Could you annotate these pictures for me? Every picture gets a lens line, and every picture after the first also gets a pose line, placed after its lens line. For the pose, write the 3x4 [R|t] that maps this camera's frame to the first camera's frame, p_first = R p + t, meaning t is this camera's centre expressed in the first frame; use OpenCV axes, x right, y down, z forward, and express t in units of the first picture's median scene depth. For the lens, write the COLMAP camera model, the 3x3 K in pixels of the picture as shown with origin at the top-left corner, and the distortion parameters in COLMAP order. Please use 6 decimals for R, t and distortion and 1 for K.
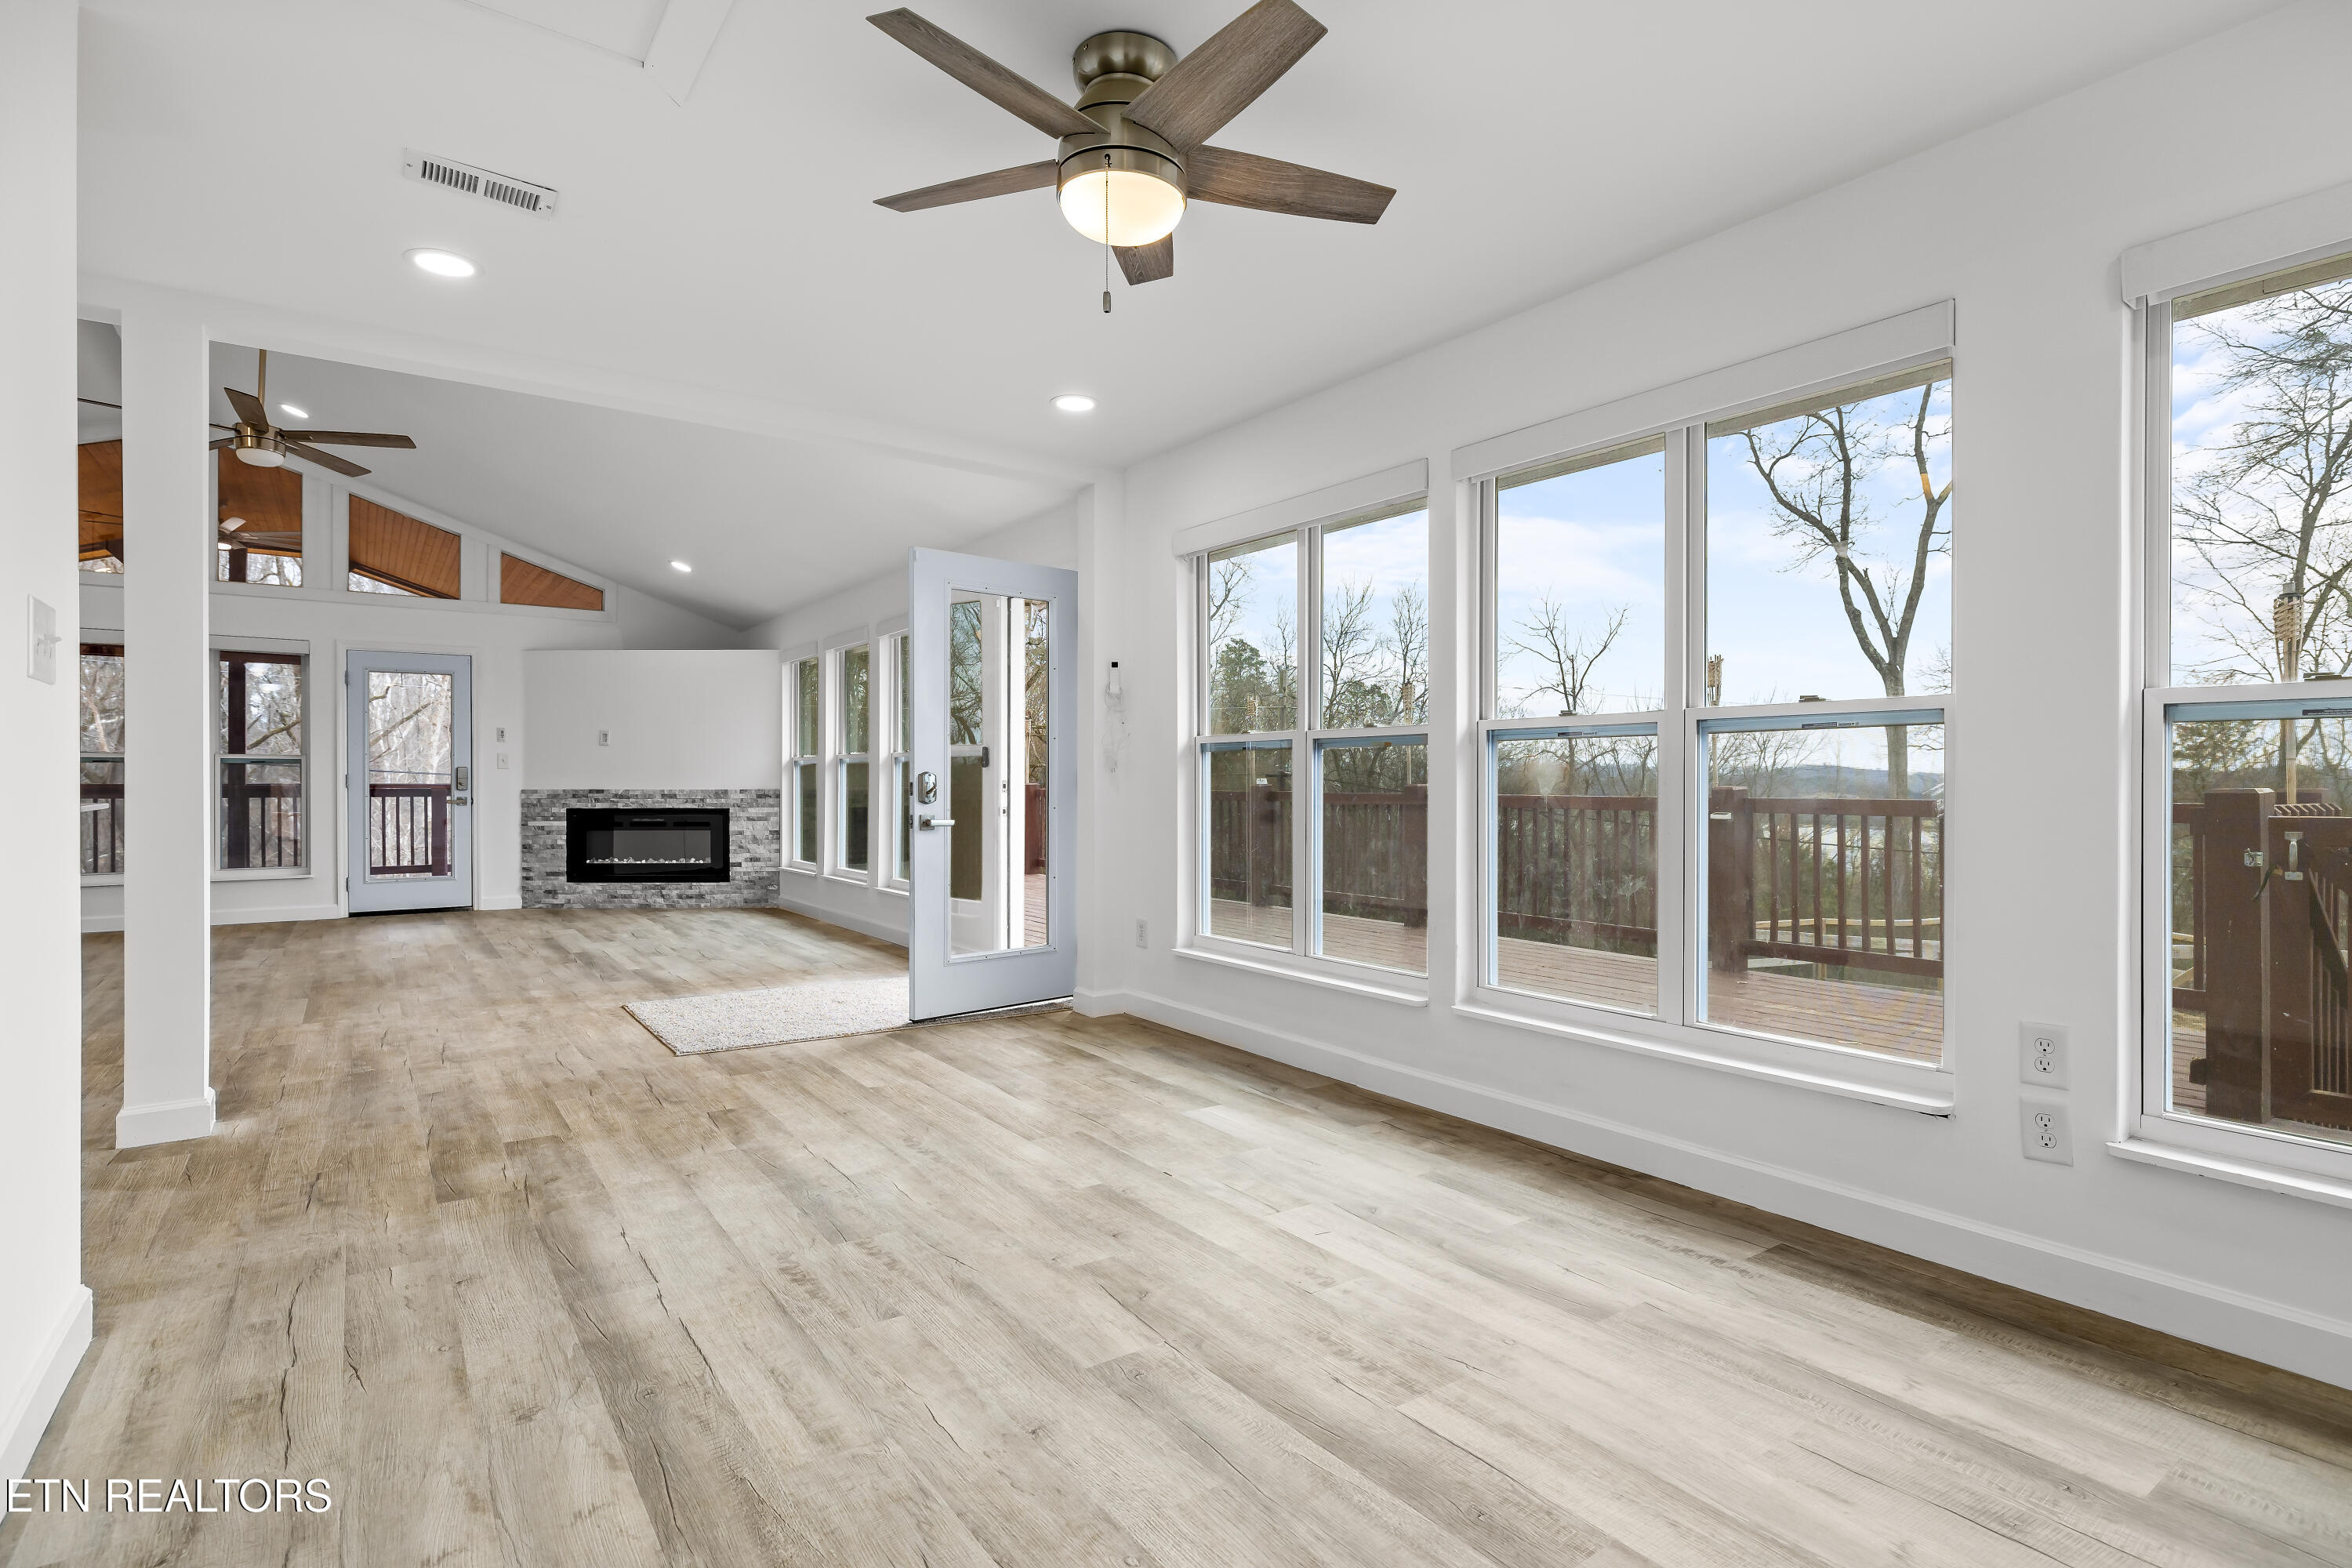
lens RADIAL K [[1157.5, 0, 1176.0], [0, 1157.5, 784.0], [0, 0, 1]] dist [0.000562, 0.000285]
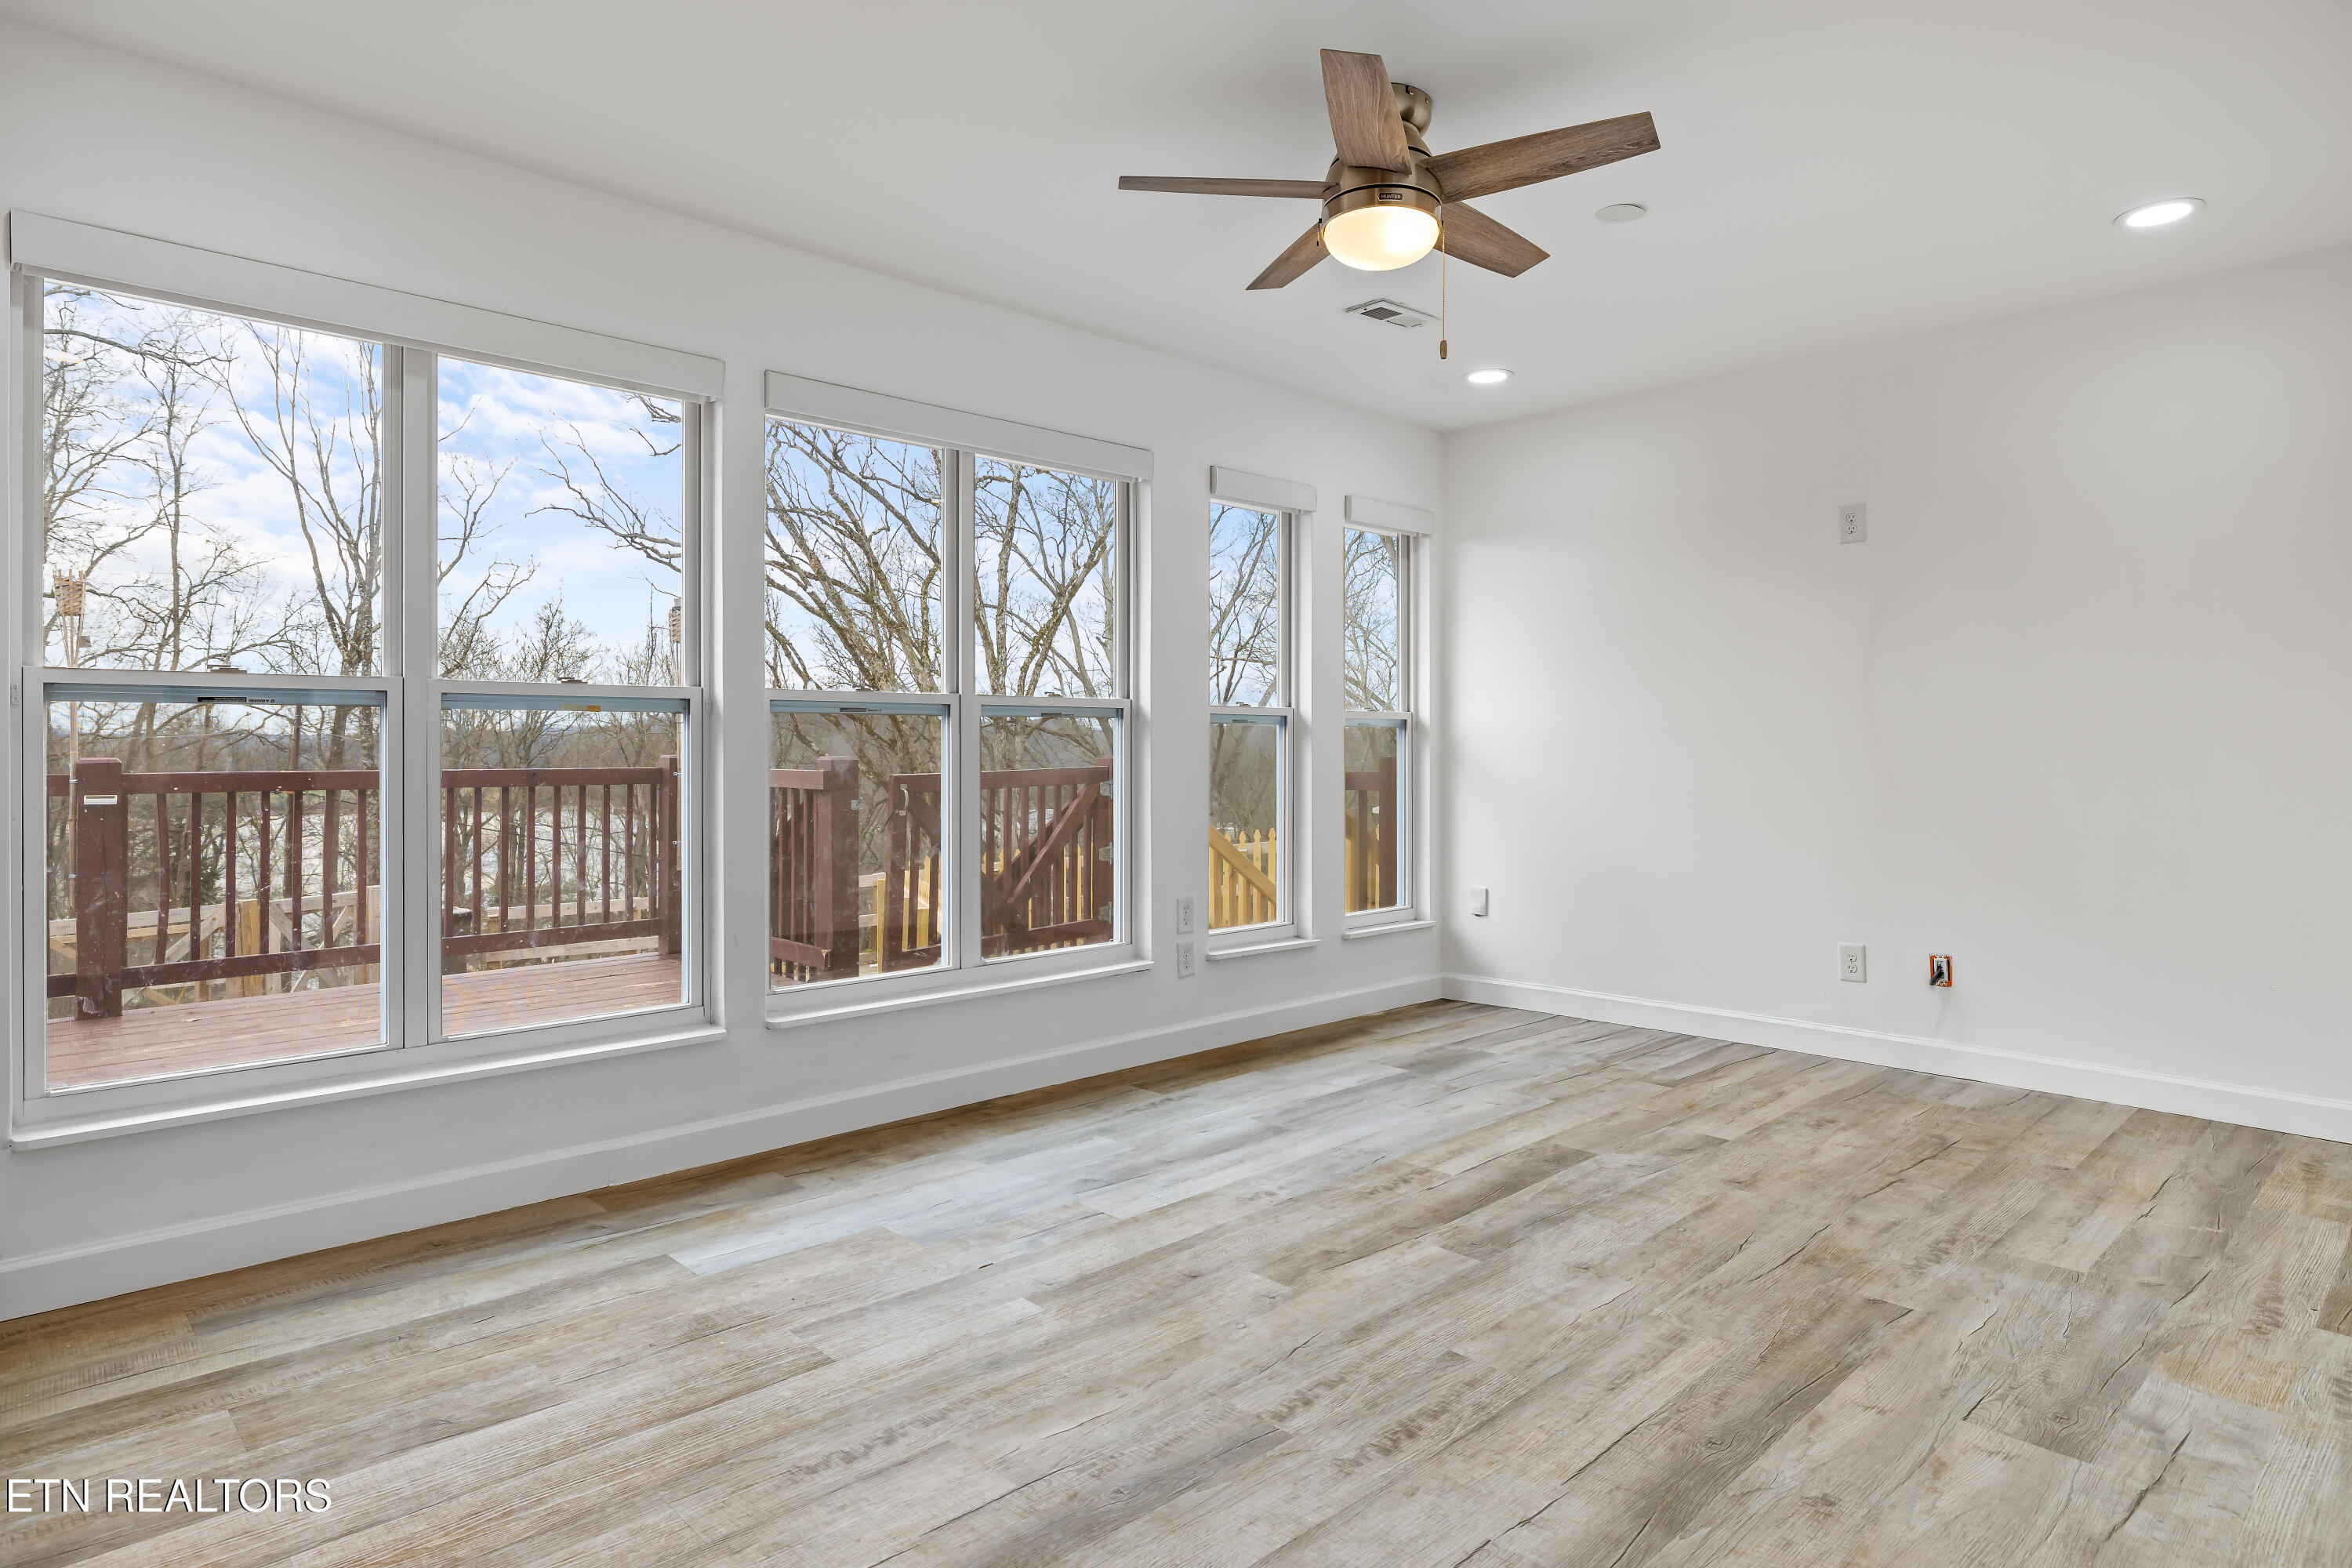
lens RADIAL K [[1315.2, 0, 1162.4], [0, 1315.2, 769.6], [0, 0, 1]] dist [-0.001452, 0.000642]
pose [[-0.148003, -0.020282, 0.988779, -1.098577], [-0.000668, 0.999792, 0.020408, -0.022738], [-0.988987, 0.002360, -0.147986, 1.234217]]
